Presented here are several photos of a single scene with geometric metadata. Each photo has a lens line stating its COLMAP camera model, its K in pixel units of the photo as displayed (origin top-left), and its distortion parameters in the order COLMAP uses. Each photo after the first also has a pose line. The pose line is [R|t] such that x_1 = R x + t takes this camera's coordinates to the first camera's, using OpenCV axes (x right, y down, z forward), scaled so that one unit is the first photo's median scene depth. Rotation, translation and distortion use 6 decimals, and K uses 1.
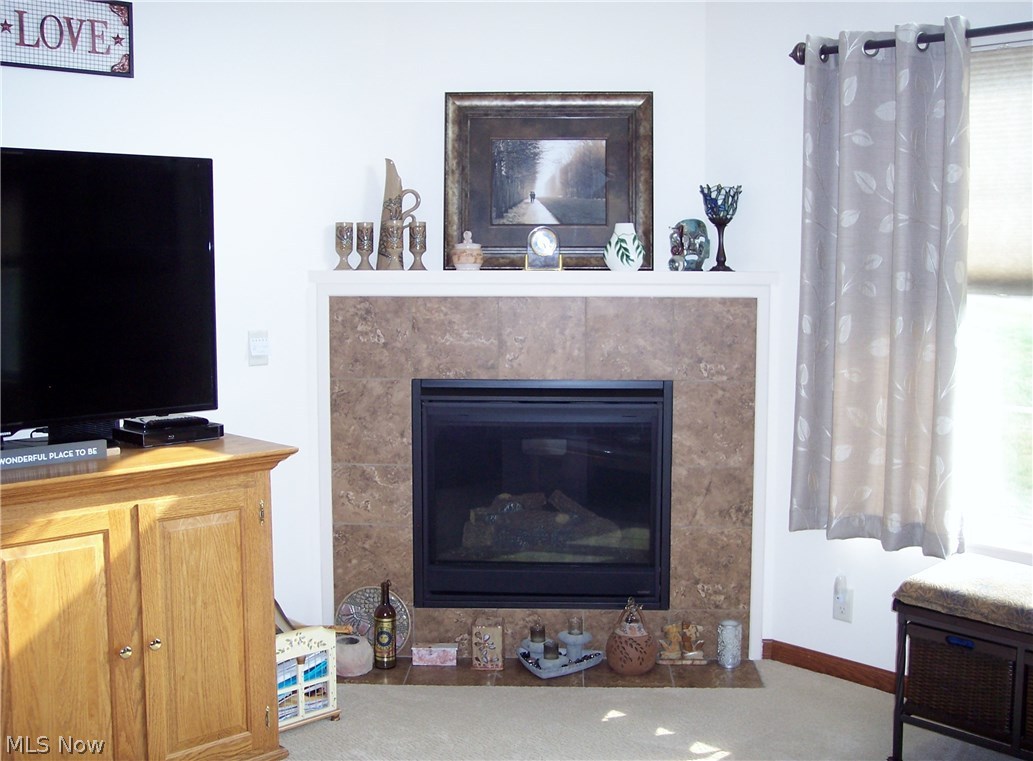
lens RADIAL K [[1196.4, 0, 534.9], [0, 1196.4, 370.8], [0, 0, 1]] dist [-0.093314, 0.000000]
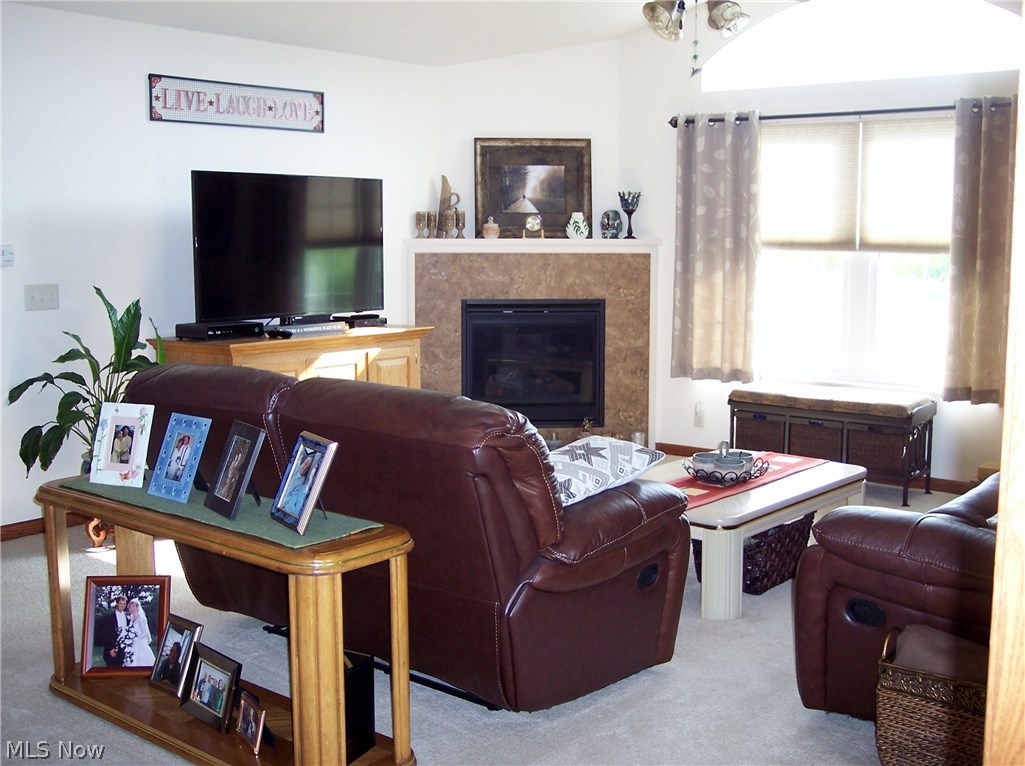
lens RADIAL K [[1165.2, 0, 520.4], [0, 1165.2, 356.7], [0, 0, 1]] dist [-0.077234, 0.000000]
pose [[0.991363, -0.014168, 0.130378, -0.245085], [0.013186, 0.999878, 0.008394, 0.079254], [-0.130481, -0.006602, 0.991429, -0.740622]]
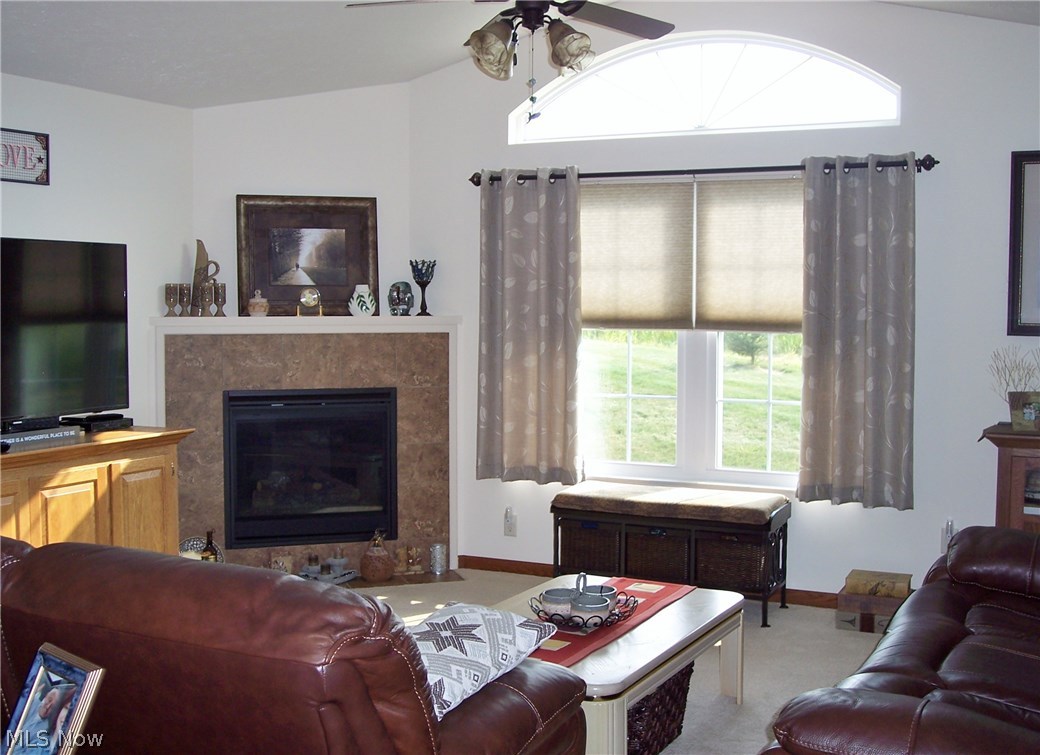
lens RADIAL K [[1214.7, 0, 513.4], [0, 1214.7, 367.6], [0, 0, 1]] dist [-0.081575, 0.000000]
pose [[0.941237, -0.019568, 0.337178, -0.268288], [0.033114, 0.998857, -0.034472, 0.041646], [-0.336118, 0.043612, 0.940809, -0.514392]]
